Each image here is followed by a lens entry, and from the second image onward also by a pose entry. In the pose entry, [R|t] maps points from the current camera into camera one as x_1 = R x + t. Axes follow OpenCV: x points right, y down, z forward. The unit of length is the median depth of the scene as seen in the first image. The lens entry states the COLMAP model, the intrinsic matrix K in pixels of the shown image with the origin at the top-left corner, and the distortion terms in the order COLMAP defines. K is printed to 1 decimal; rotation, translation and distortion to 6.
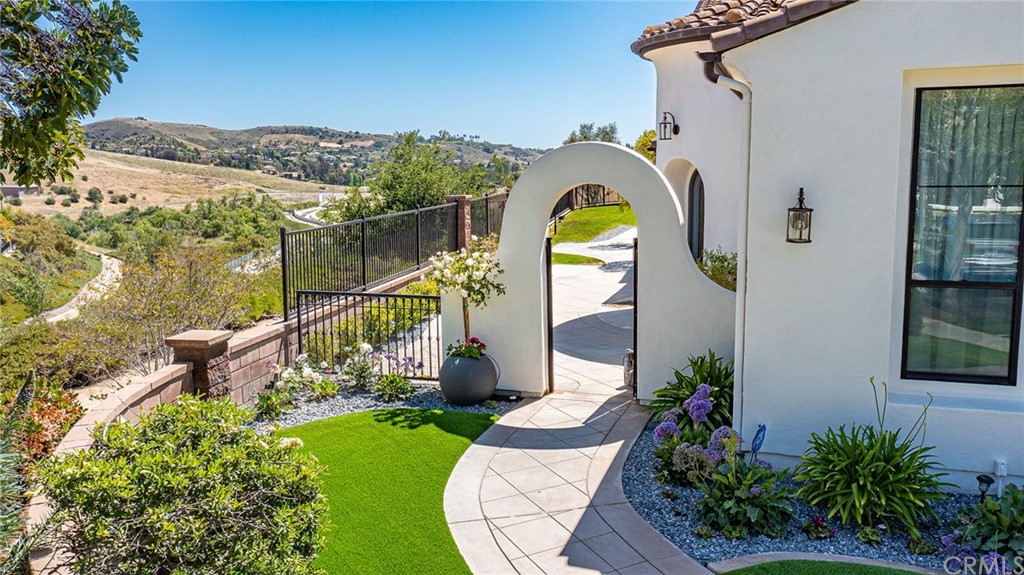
lens RADIAL K [[802.9, 0, 516.2], [0, 802.9, 290.6], [0, 0, 1]] dist [-0.004222, -0.004581]
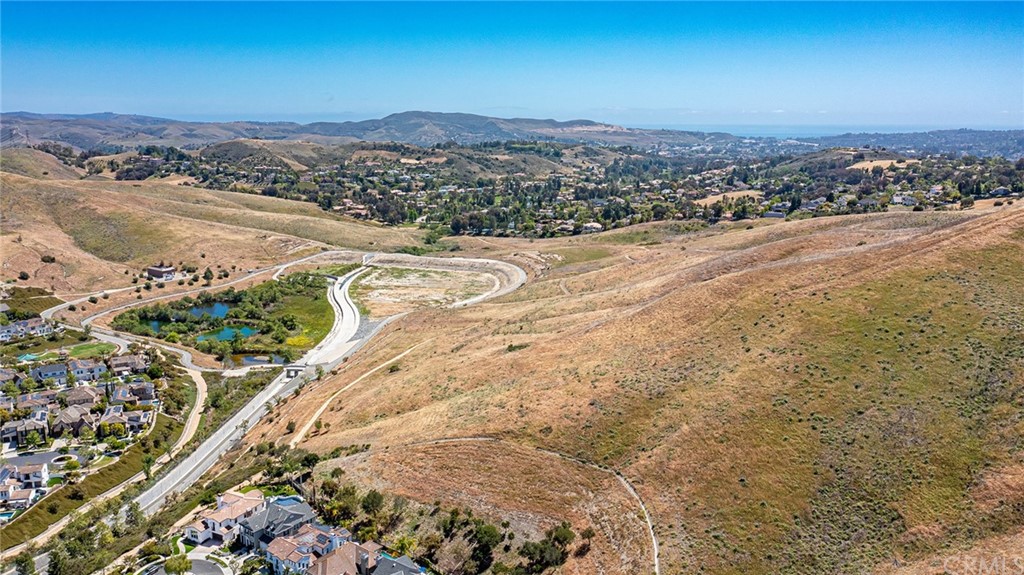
lens RADIAL K [[802.9, 0, 510.3], [0, 802.9, 282.2], [0, 0, 1]] dist [-0.004222, -0.004581]
pose [[0.989125, 0.040141, -0.141497, 0.087055], [-0.034358, 0.998481, 0.043084, -0.061315], [0.143011, -0.037754, 0.989001, -0.144575]]
